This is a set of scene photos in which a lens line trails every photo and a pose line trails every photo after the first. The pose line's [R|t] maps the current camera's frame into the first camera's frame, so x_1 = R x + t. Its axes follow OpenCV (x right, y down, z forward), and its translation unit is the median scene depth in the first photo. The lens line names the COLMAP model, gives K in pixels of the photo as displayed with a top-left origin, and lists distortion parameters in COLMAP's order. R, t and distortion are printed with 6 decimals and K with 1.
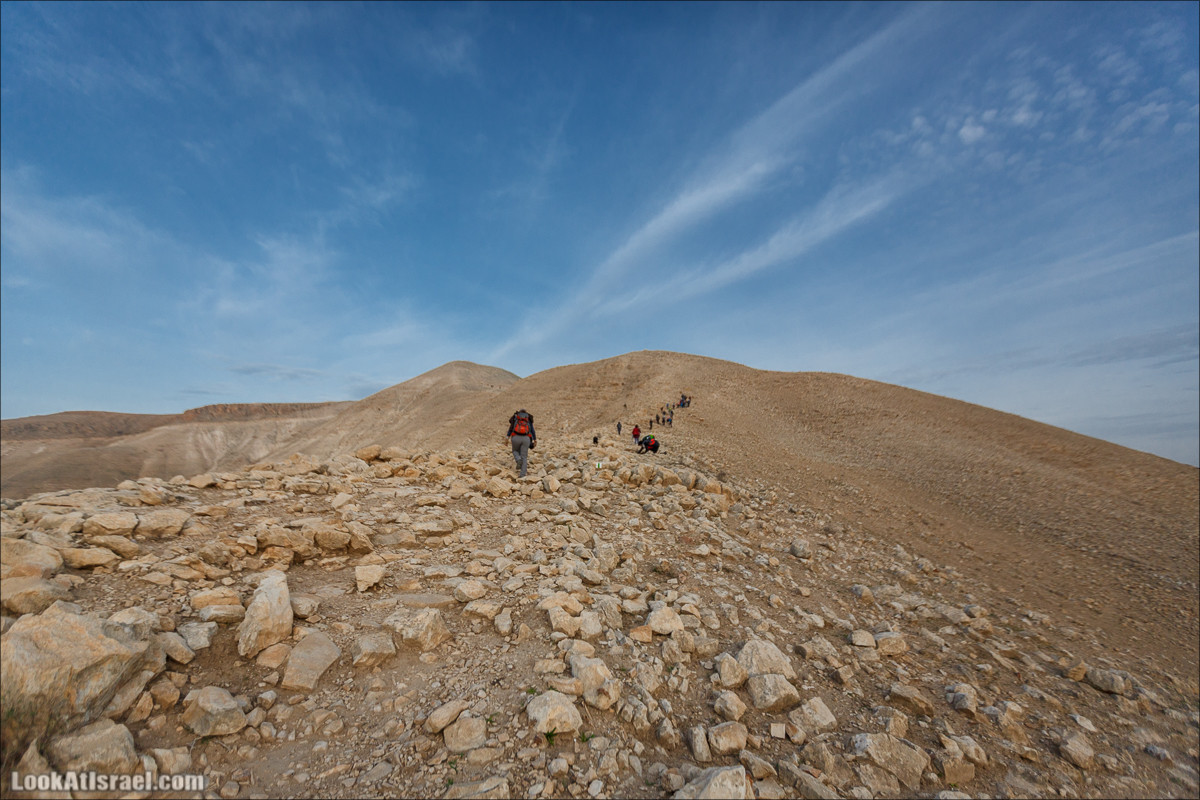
lens RADIAL K [[535.4, 0, 600.0], [0, 535.4, 400.0], [0, 0, 1]] dist [0.002440, 0.000267]
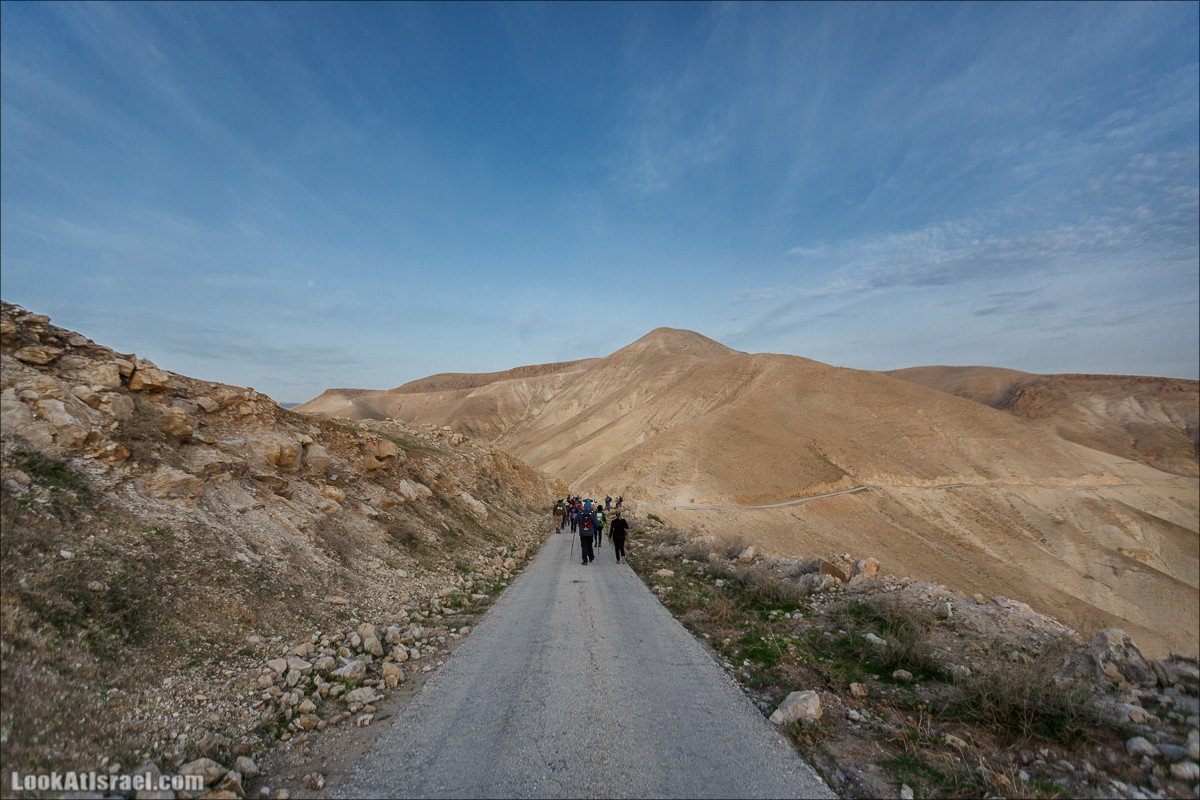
lens RADIAL K [[535.4, 0, 600.0], [0, 535.4, 400.0], [0, 0, 1]] dist [0.002440, 0.000267]
pose [[0.942598, -0.020164, -0.333320, 0.063895], [0.064350, 0.990435, 0.122059, -0.078777], [0.327670, -0.136502, 0.934879, -0.482032]]
